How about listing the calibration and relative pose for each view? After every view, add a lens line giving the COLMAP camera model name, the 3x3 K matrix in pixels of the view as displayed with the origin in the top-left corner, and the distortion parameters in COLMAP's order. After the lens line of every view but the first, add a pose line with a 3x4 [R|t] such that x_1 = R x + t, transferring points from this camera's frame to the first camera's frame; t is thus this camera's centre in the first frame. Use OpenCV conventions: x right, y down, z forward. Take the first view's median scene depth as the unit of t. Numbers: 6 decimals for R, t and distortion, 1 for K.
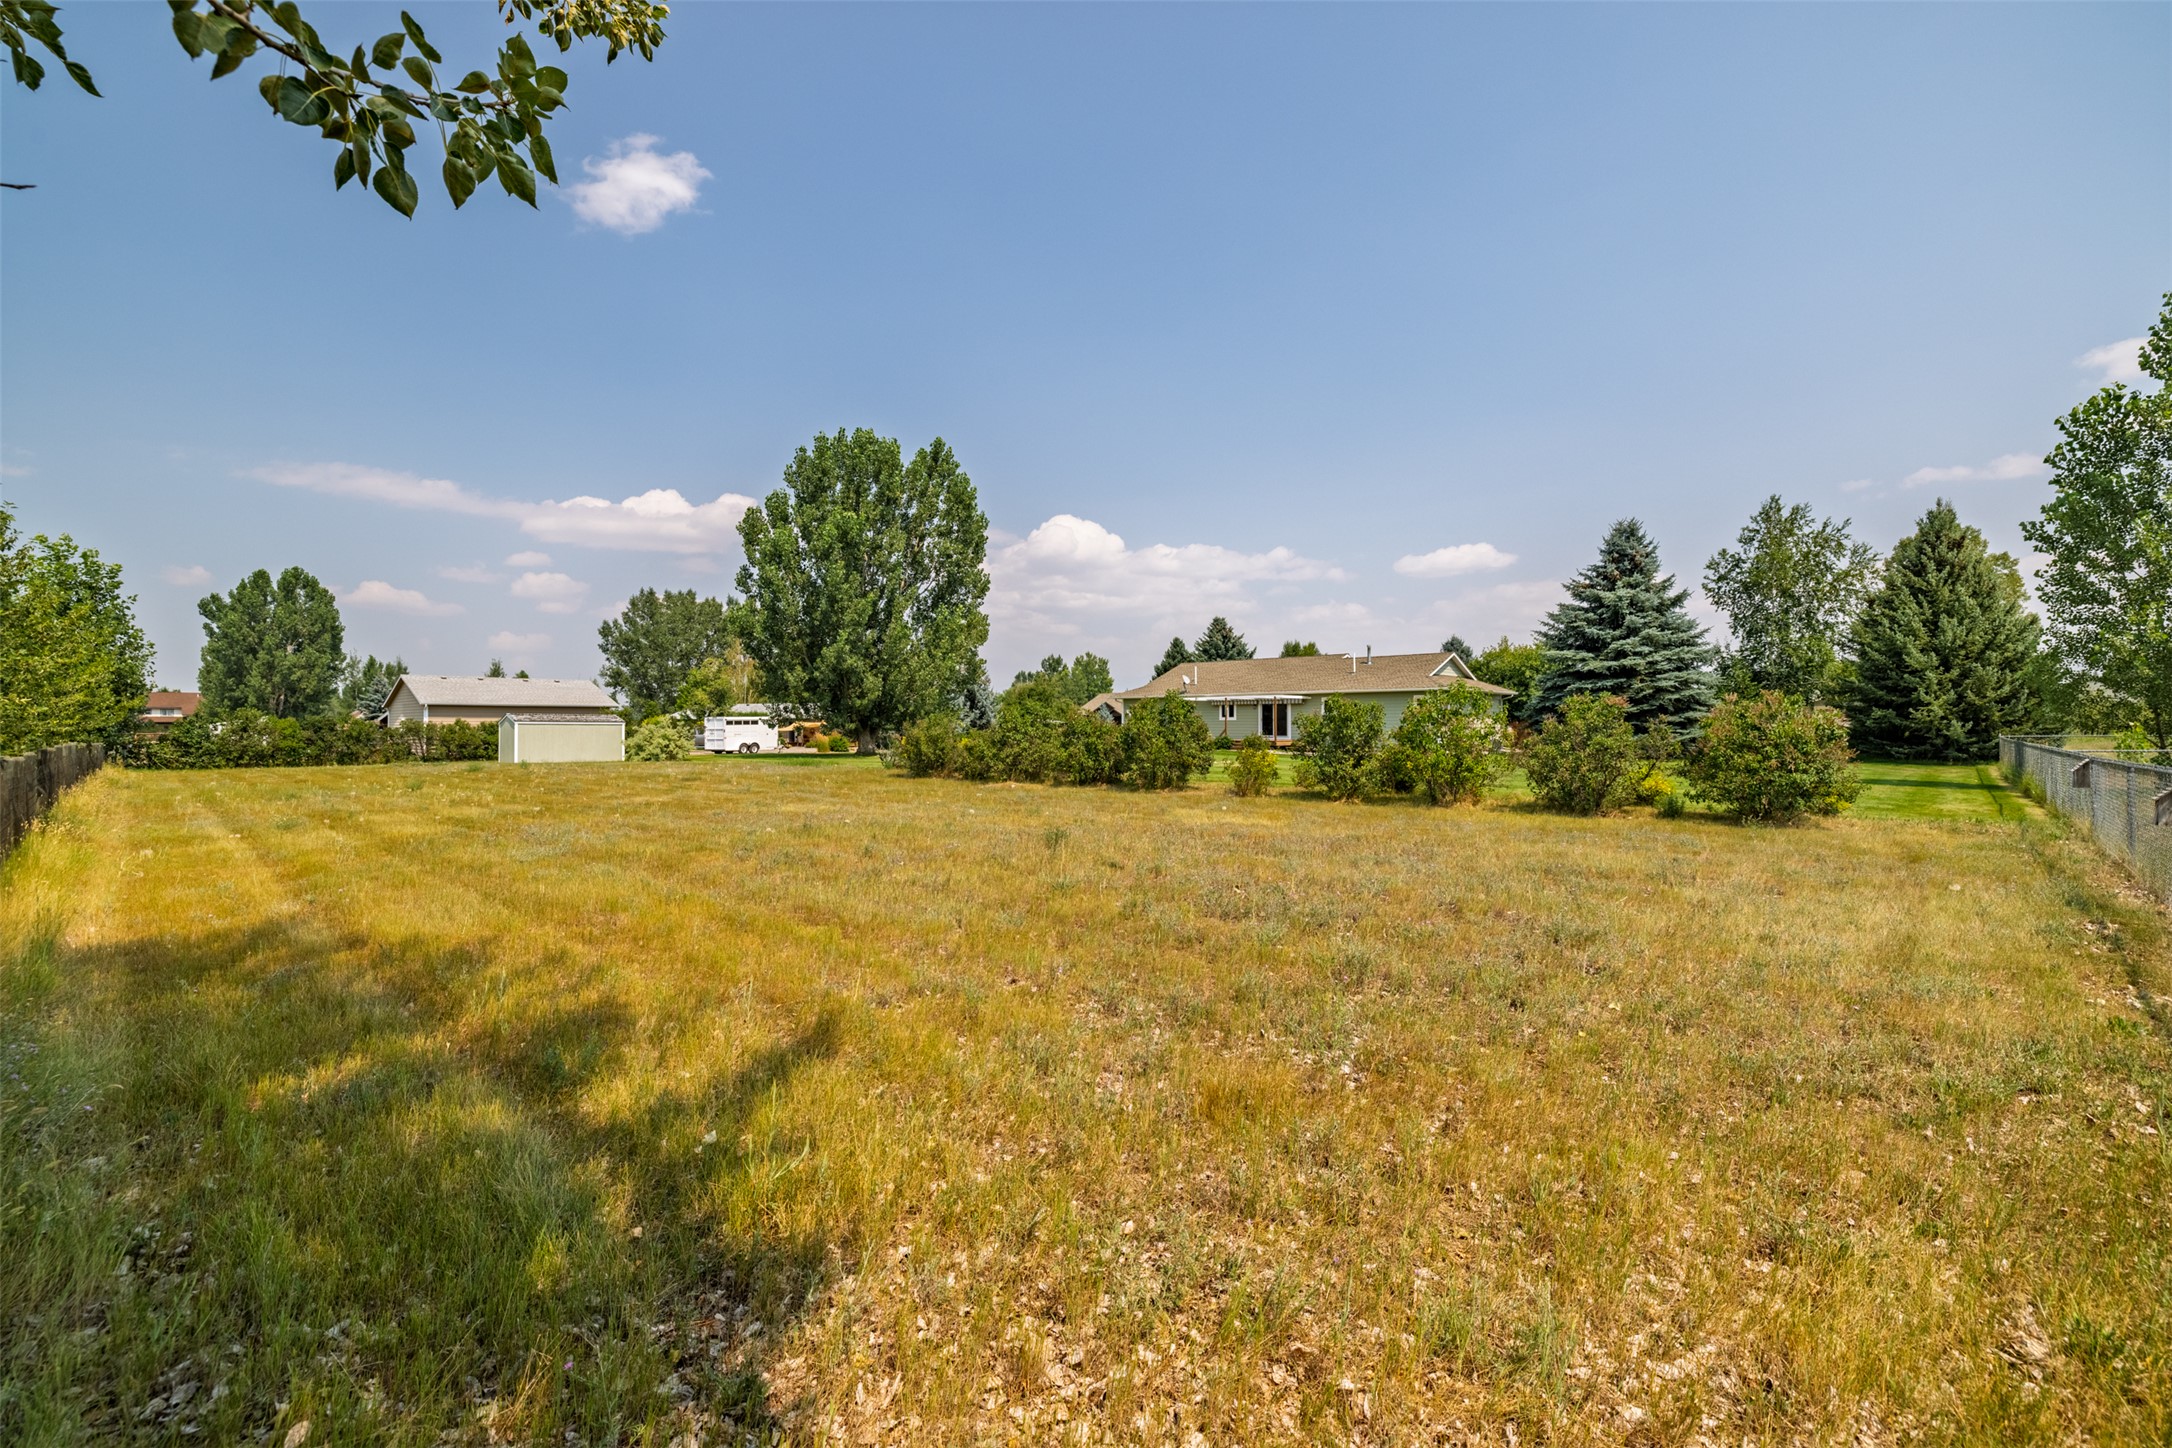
lens RADIAL K [[943.4, 0, 1079.3], [0, 943.4, 730.9], [0, 0, 1]] dist [-0.001057, 0.000471]
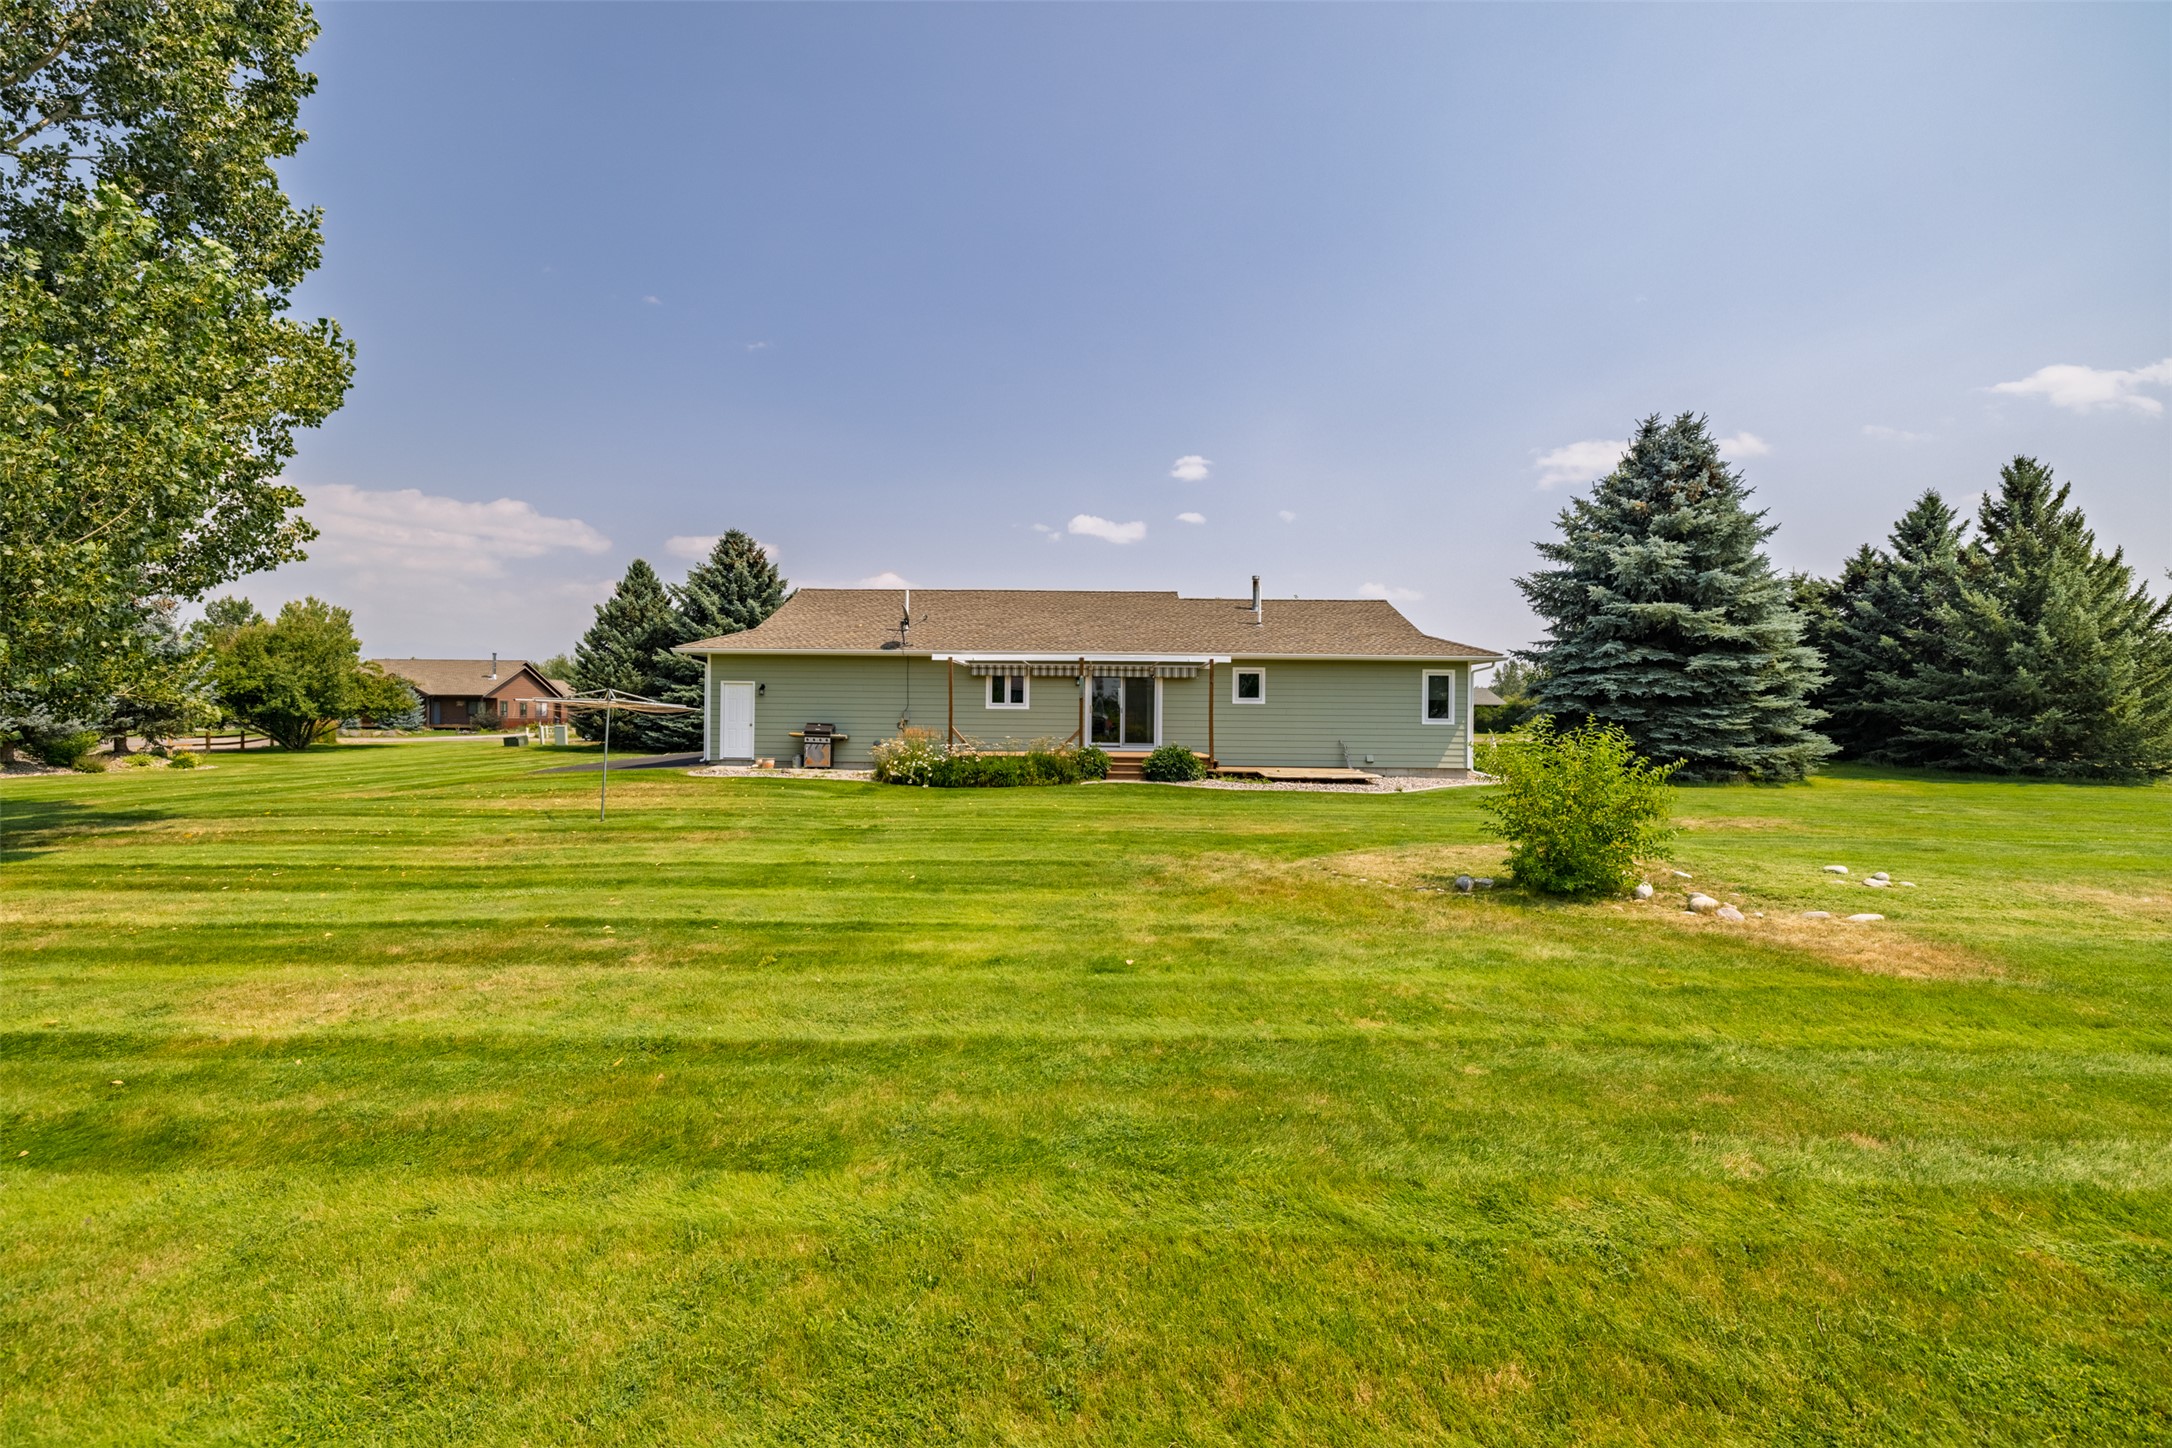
lens RADIAL K [[922.0, 0, 1094.7], [0, 922.0, 713.5], [0, 0, 1]] dist [0.002187, 0.000475]
pose [[0.727279, 0.010943, 0.686254, -0.156509], [-0.006108, 0.999936, -0.009472, -0.007242], [-0.686314, 0.002697, 0.727300, 0.837988]]
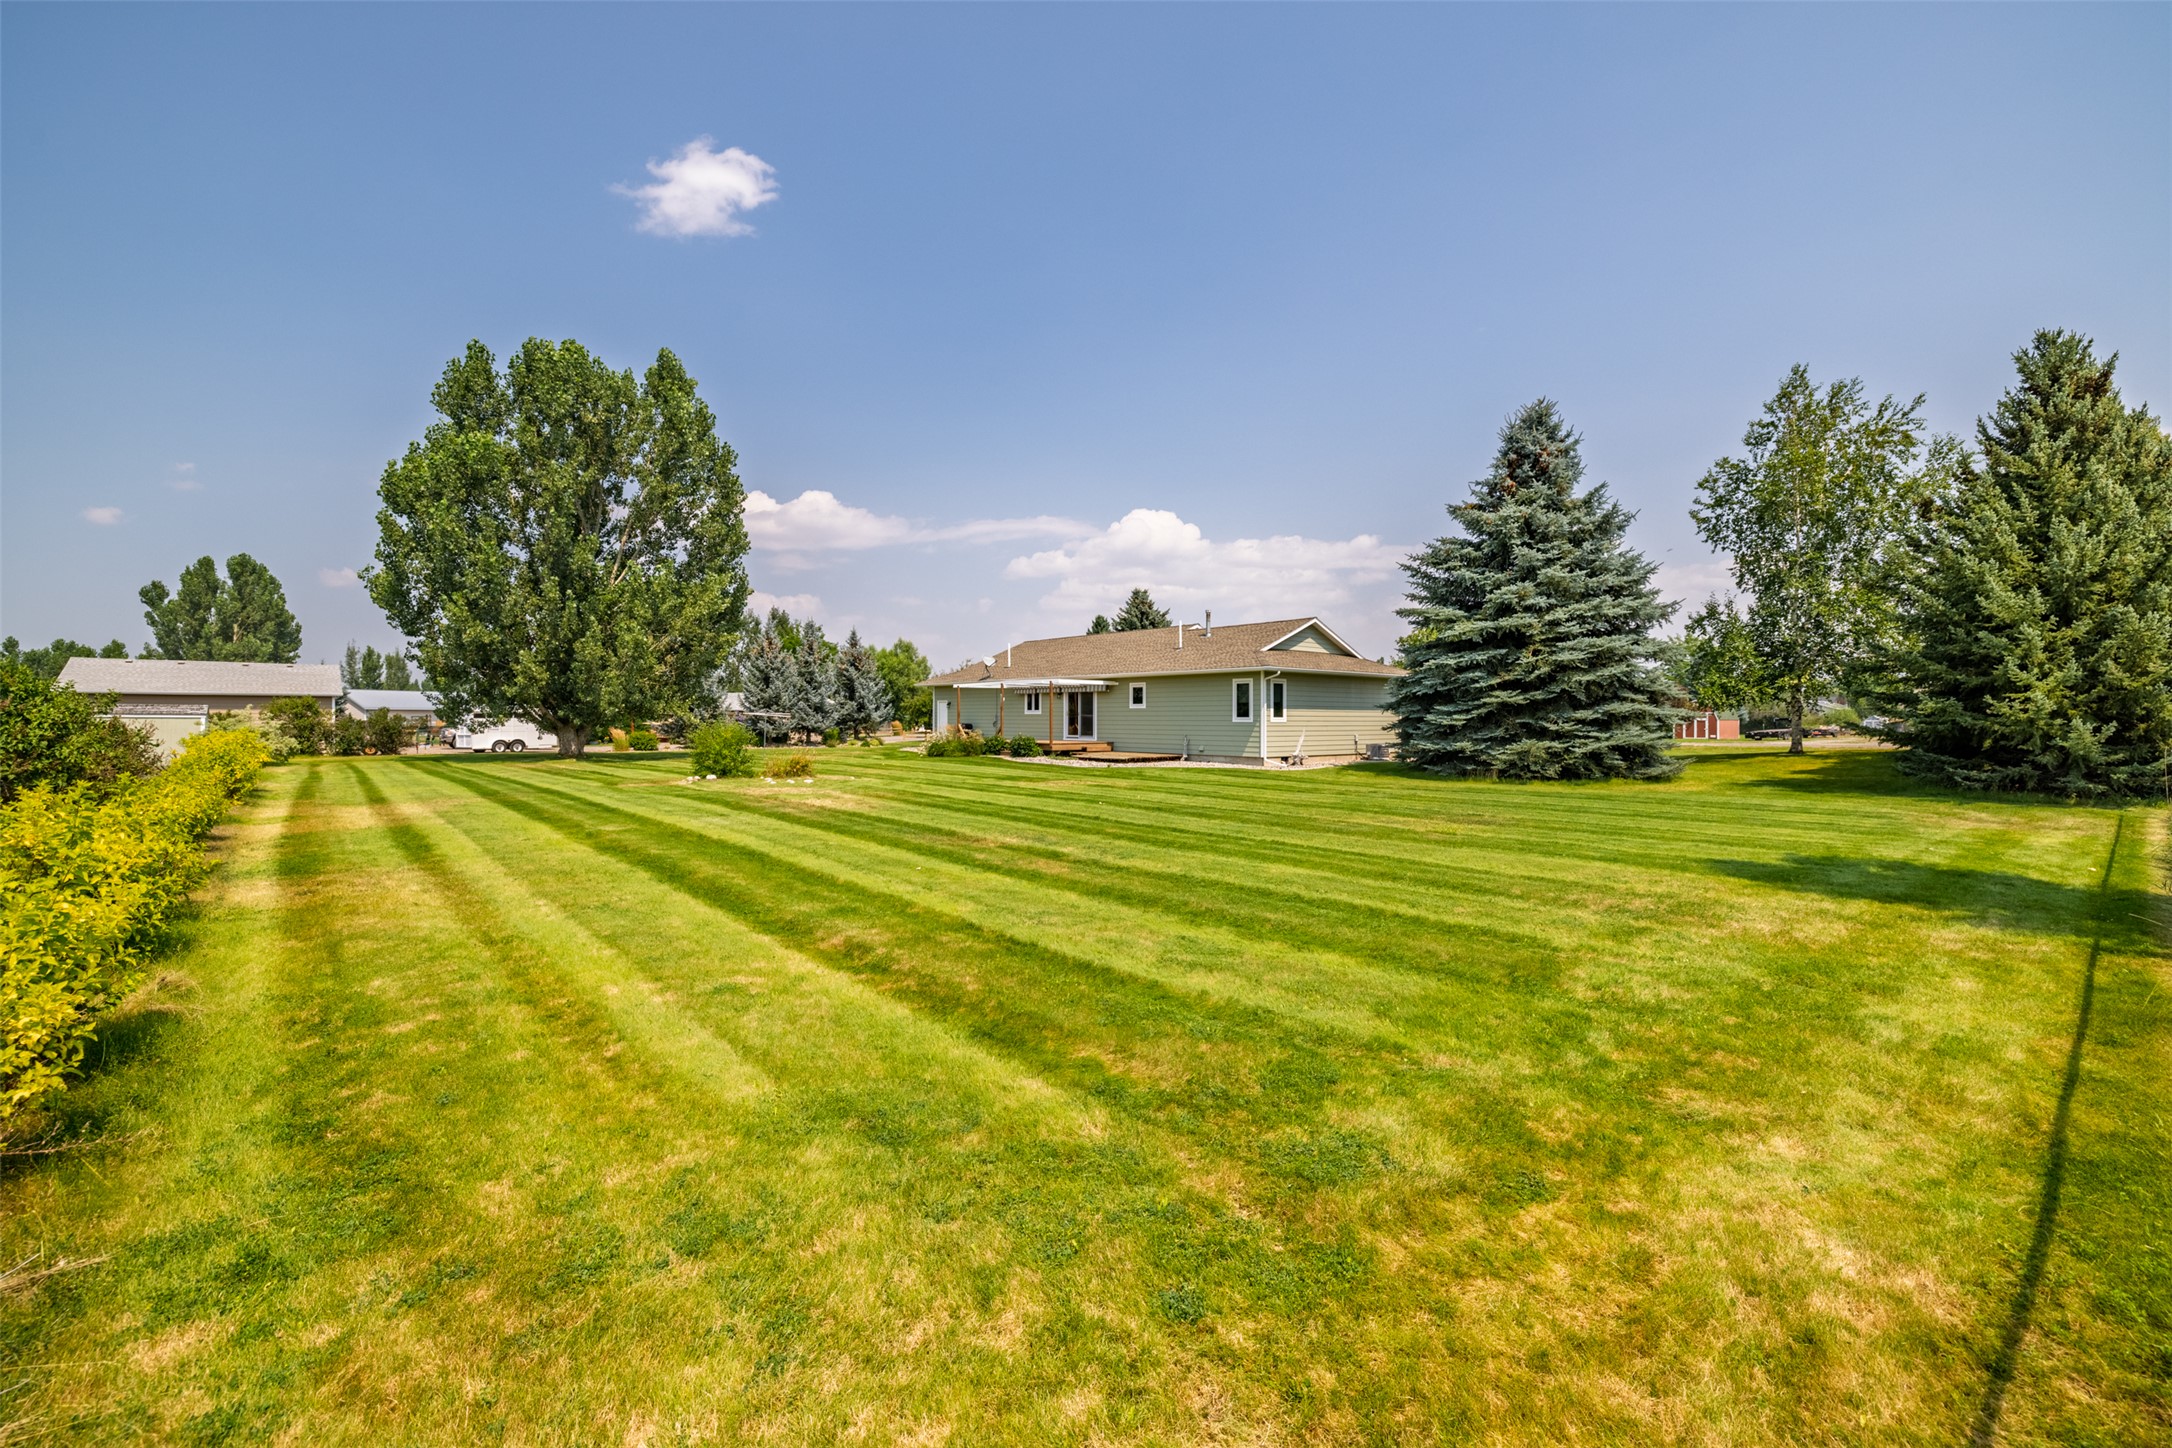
lens RADIAL K [[936.0, 0, 1079.7], [0, 936.0, 728.6], [0, 0, 1]] dist [-0.000668, 0.000194]
pose [[0.994451, 0.005398, -0.105060, 0.354665], [-0.005009, 0.999980, 0.003973, -0.004333], [0.105079, -0.003425, 0.994458, 0.350951]]
